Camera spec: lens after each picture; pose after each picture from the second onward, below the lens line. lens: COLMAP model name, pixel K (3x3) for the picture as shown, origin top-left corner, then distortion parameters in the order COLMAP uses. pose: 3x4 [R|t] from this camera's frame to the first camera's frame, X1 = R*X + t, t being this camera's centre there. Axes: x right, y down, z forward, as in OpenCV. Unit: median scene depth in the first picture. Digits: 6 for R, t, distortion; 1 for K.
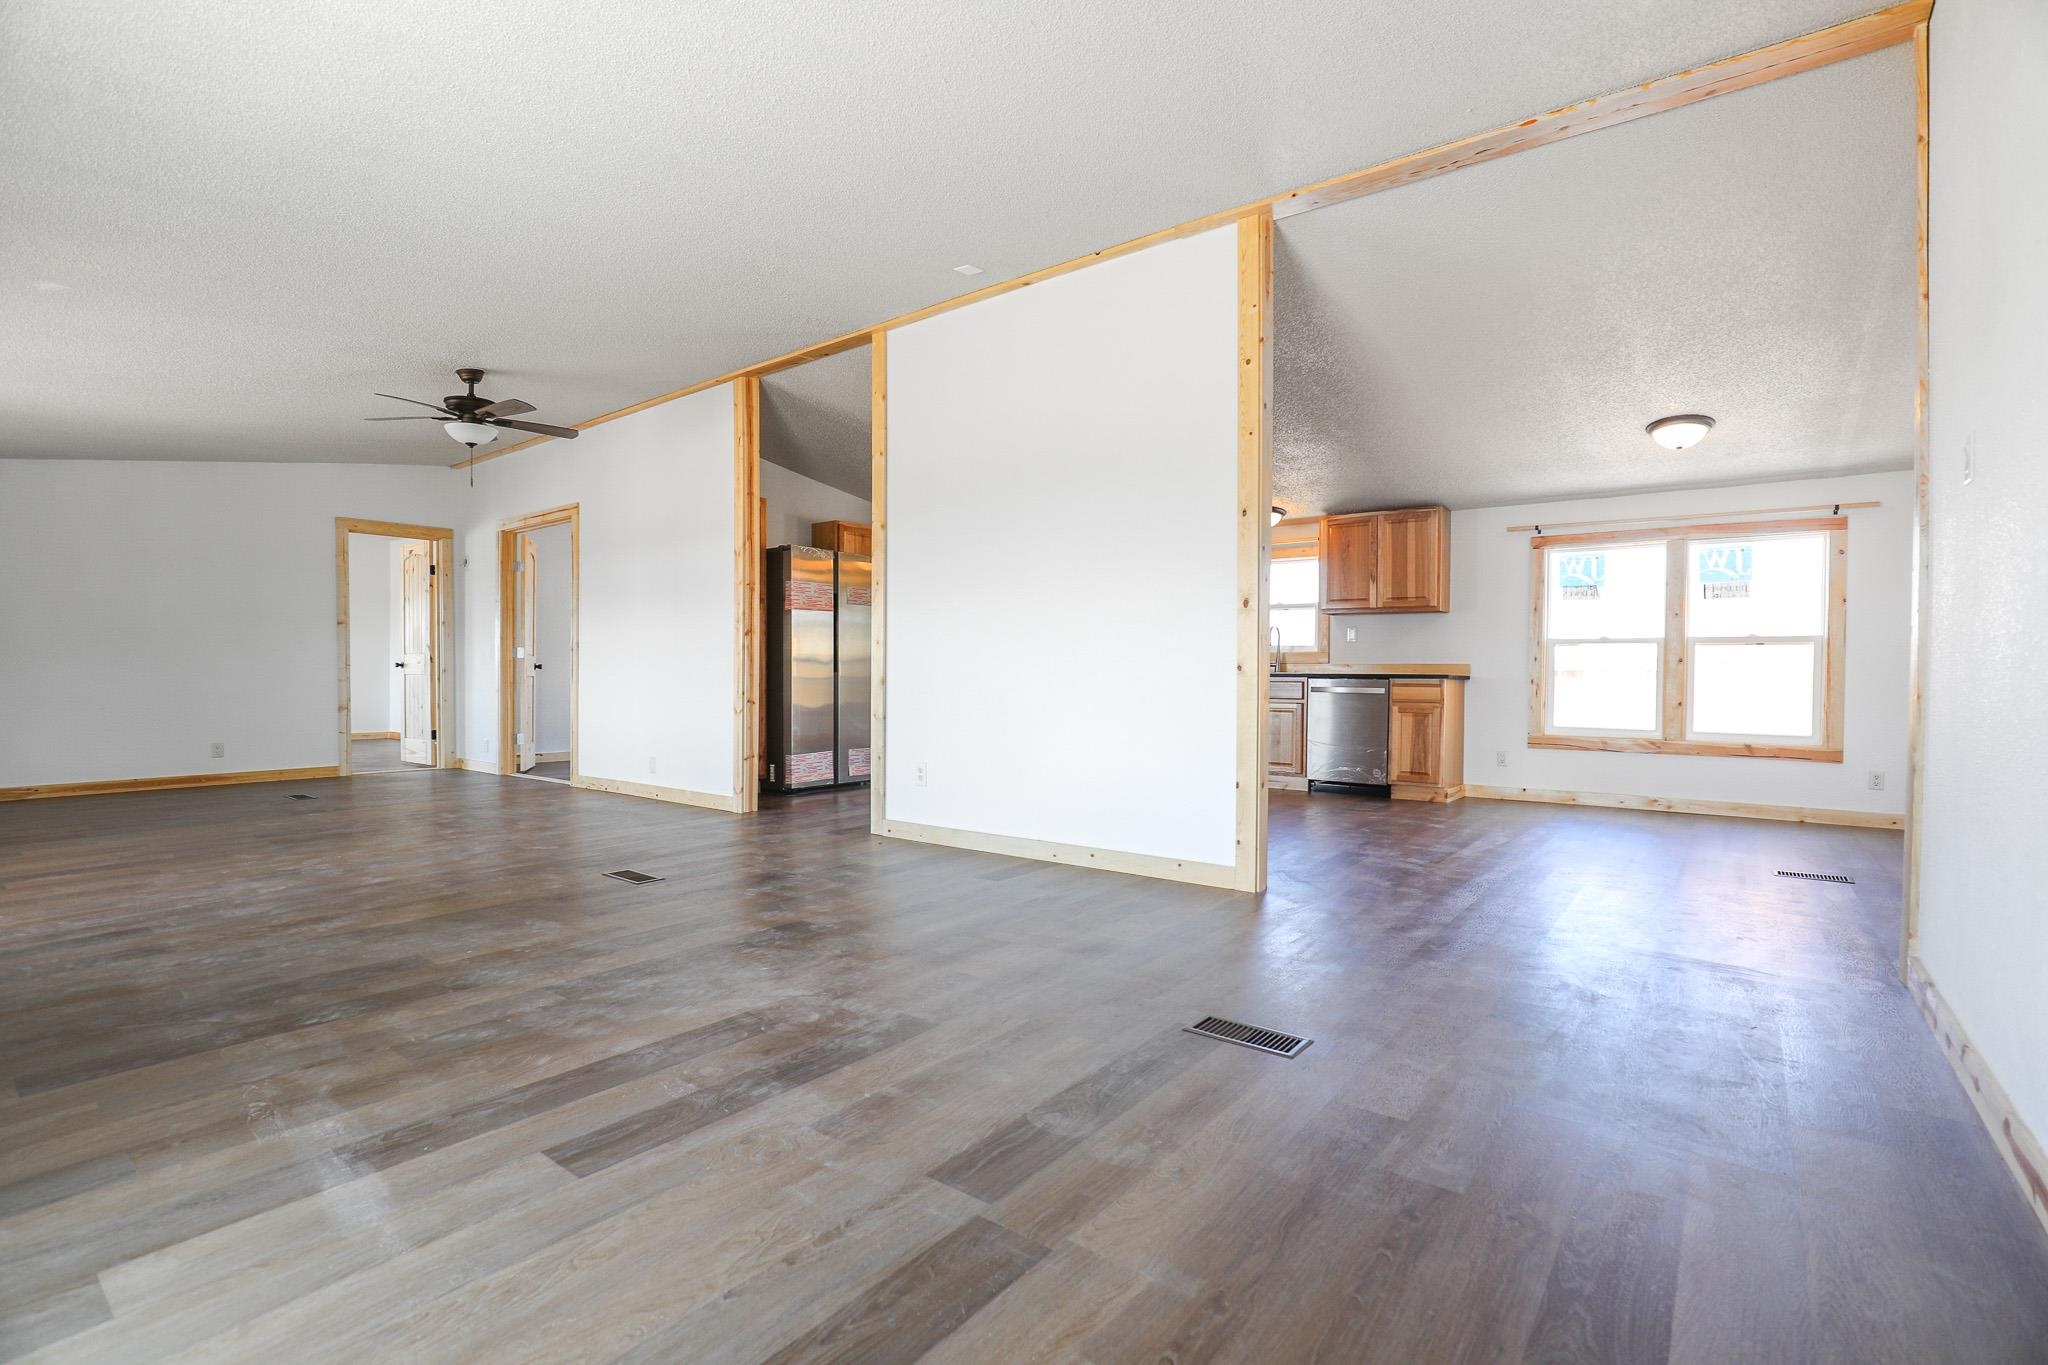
lens RADIAL K [[939.0, 0, 1024.6], [0, 939.0, 687.2], [0, 0, 1]] dist [-0.033174, 0.000408]
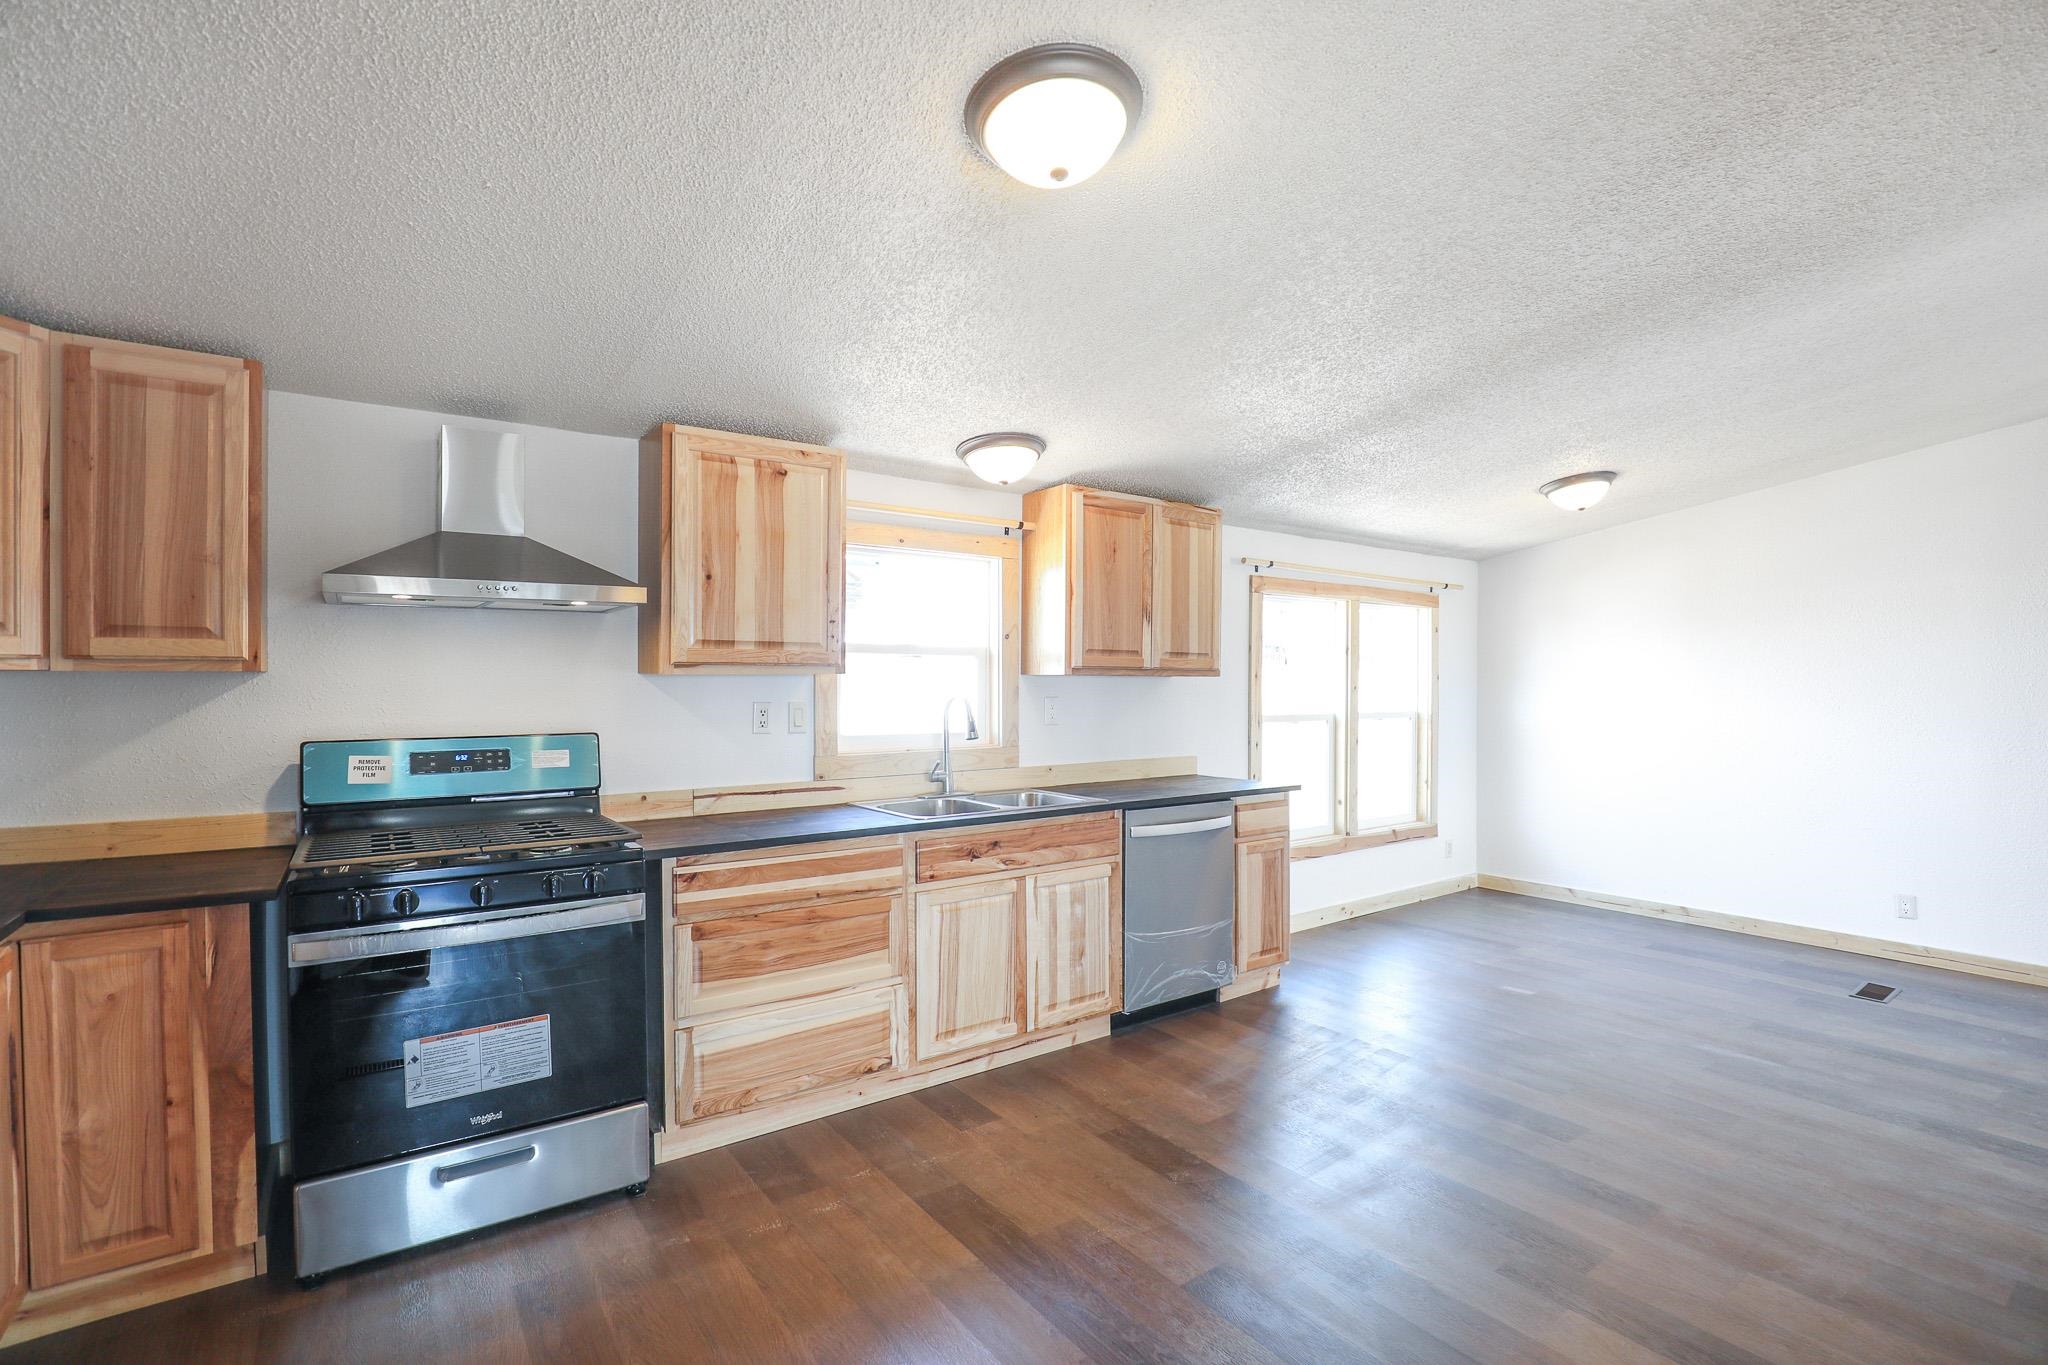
lens RADIAL K [[939.0, 0, 1024.6], [0, 939.0, 687.2], [0, 0, 1]] dist [-0.033174, 0.000408]
pose [[0.288305, -0.014830, 0.957424, -0.197692], [0.011961, 0.999858, 0.011886, -0.085946], [-0.957464, 0.008025, 0.288441, 0.962789]]
